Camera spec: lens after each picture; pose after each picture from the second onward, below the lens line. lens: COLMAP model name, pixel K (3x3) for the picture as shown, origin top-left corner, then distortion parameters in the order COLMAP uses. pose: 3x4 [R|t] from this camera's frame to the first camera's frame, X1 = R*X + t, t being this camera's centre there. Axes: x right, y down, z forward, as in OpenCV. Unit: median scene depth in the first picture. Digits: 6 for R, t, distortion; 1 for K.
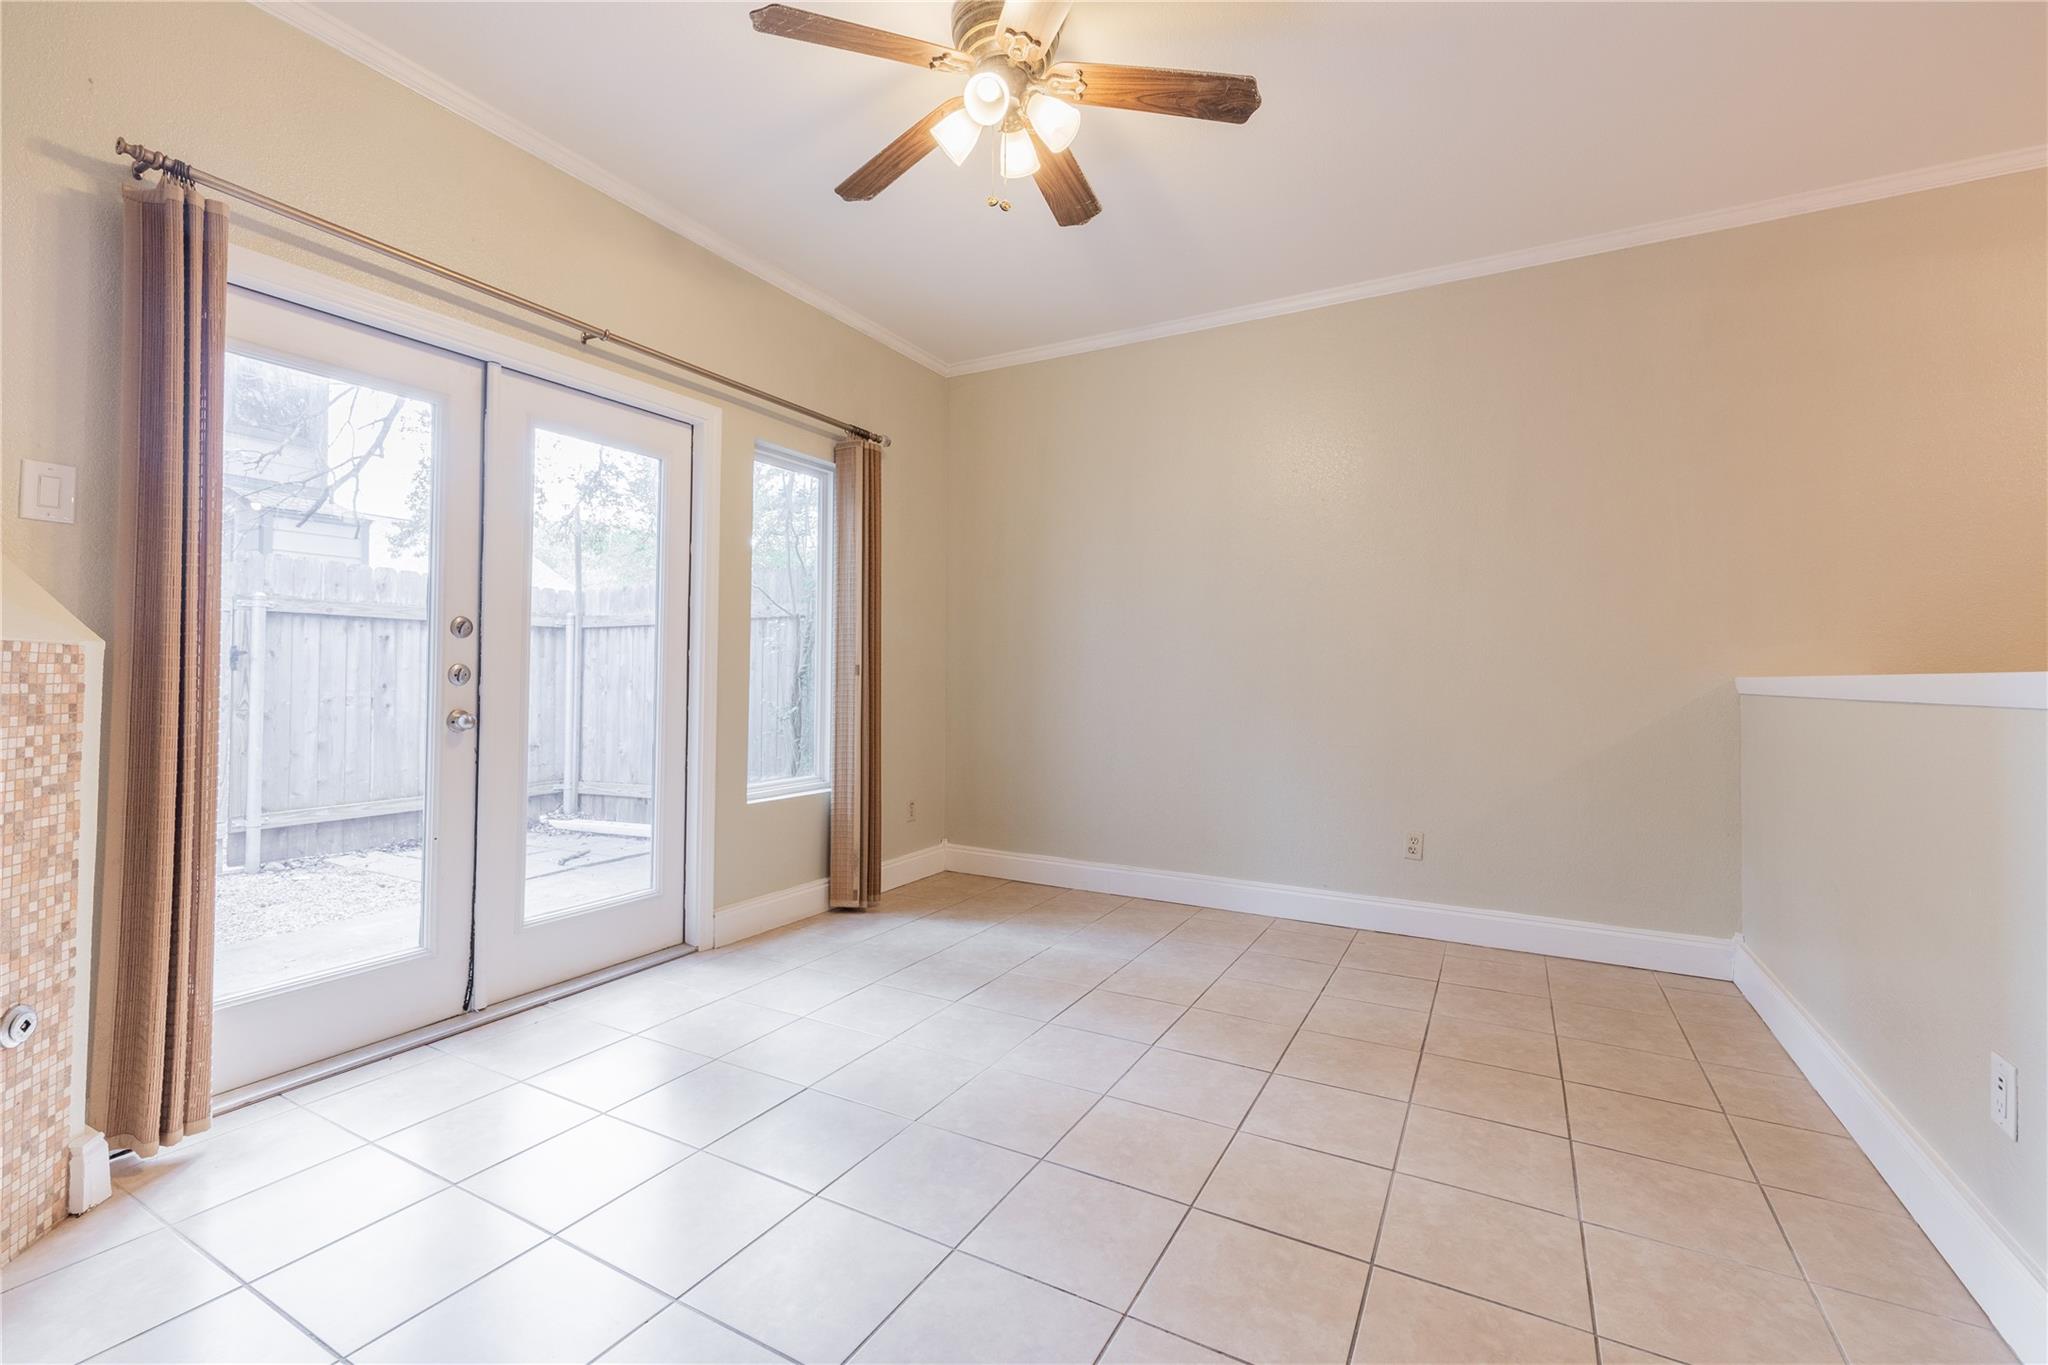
lens RADIAL K [[868.2, 0, 1028.6], [0, 868.2, 651.9], [0, 0, 1]] dist [0.001323, 0.000321]
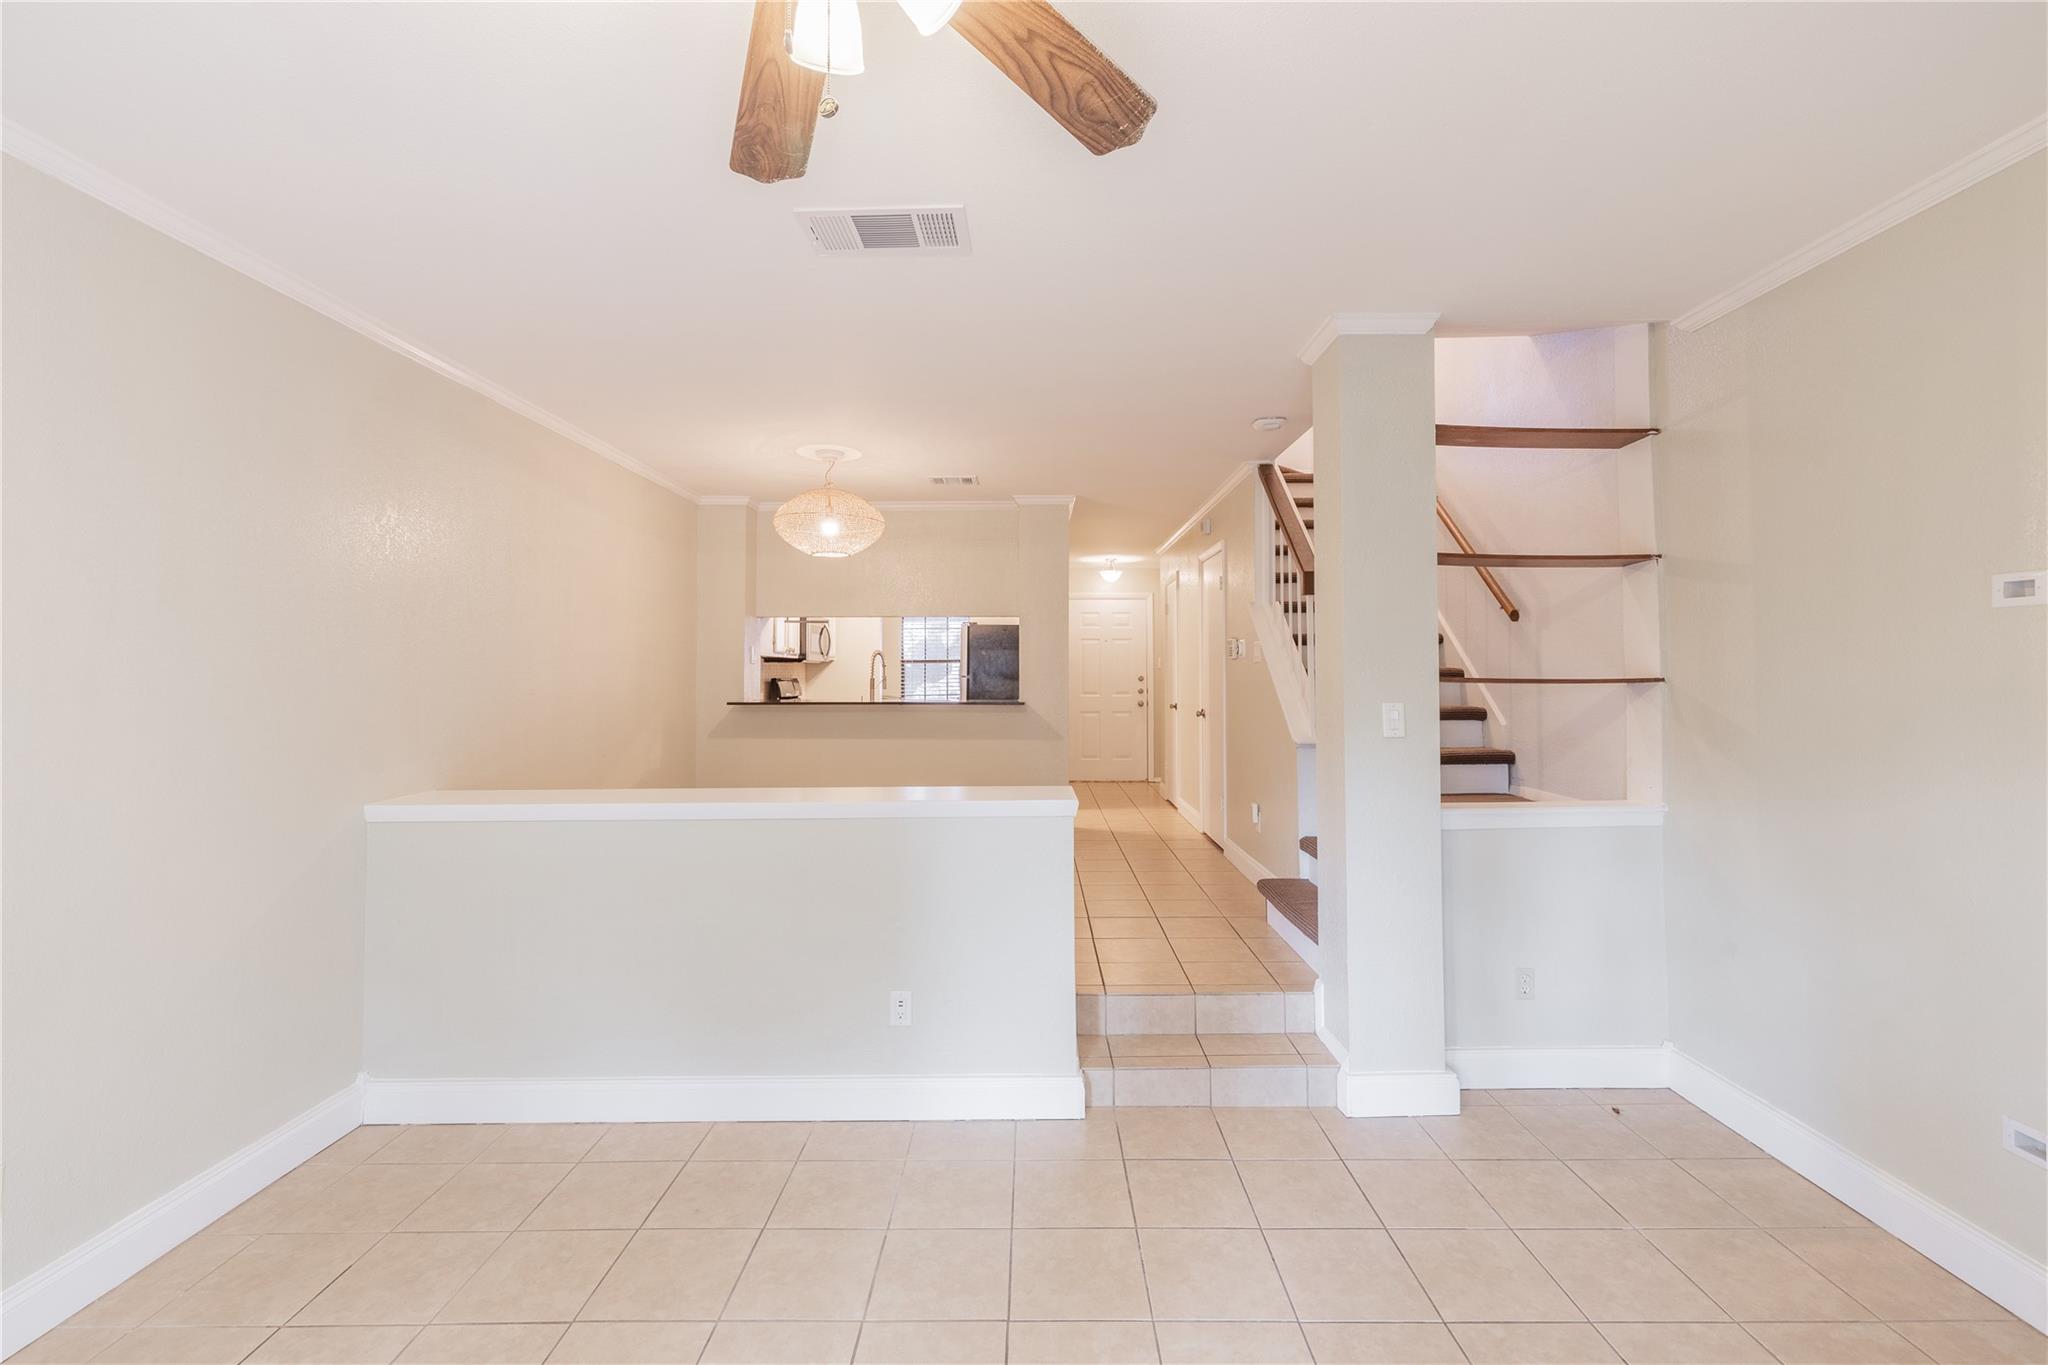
lens RADIAL K [[870.6, 0, 1030.6], [0, 870.6, 652.3], [0, 0, 1]] dist [-0.000999, 0.000817]
pose [[-0.485425, 0.019286, 0.874066, -0.730066], [-0.022278, 0.999159, -0.034419, -0.232737], [-0.873995, -0.036180, -0.484587, 1.536019]]
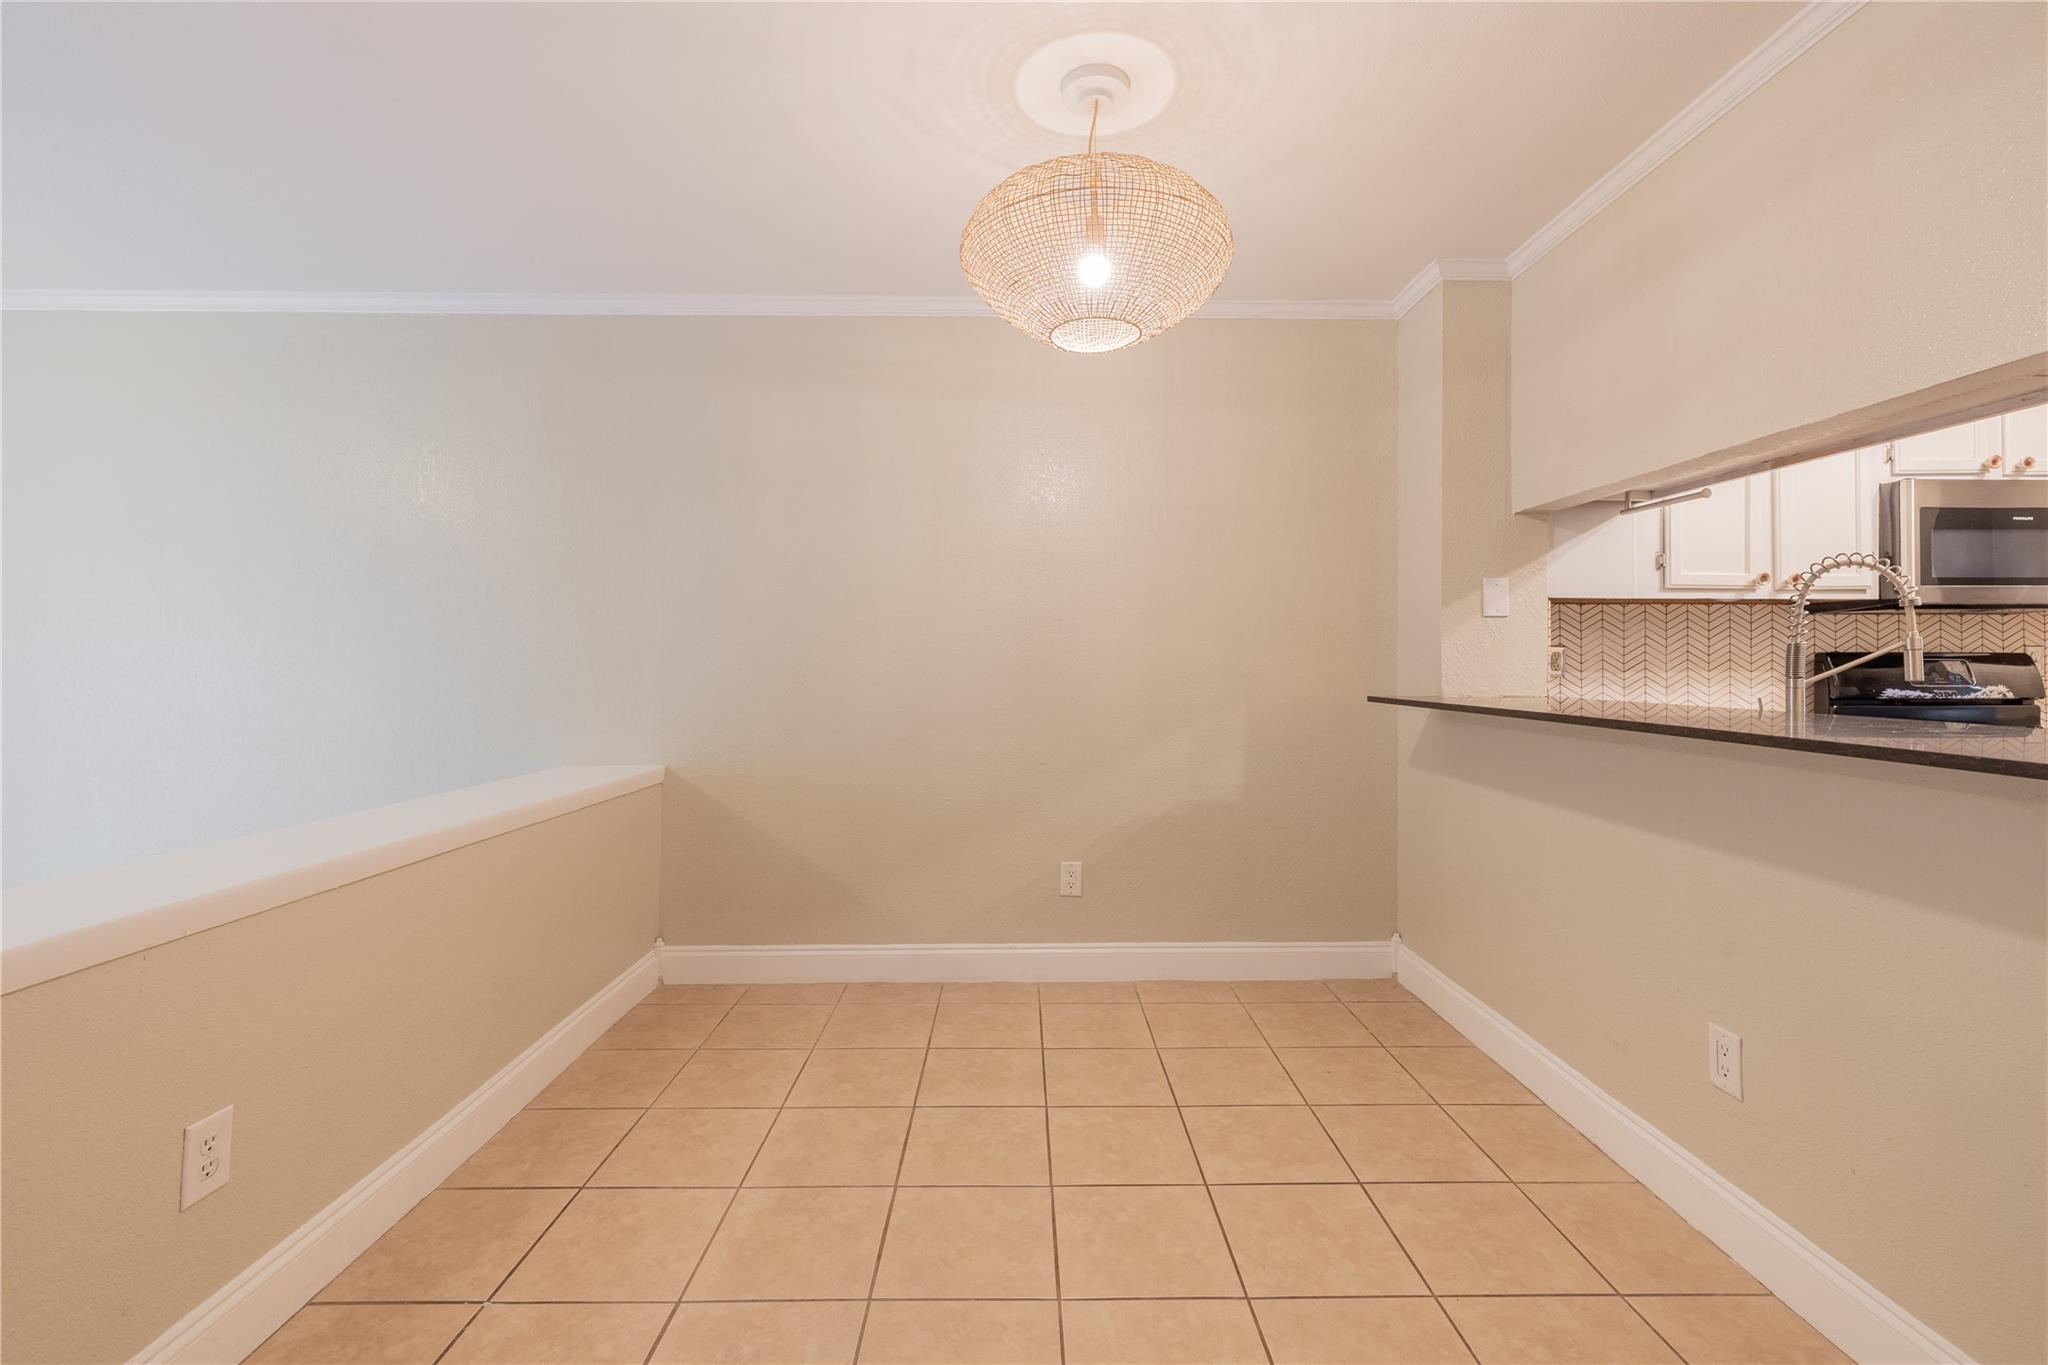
lens RADIAL K [[870.6, 0, 1030.6], [0, 870.6, 652.3], [0, 0, 1]] dist [-0.000999, 0.000817]
pose [[0.865920, 0.004231, 0.500165, 1.454667], [-0.011372, 0.999872, 0.011230, -0.228184], [-0.500054, -0.015412, 0.865857, -0.257234]]
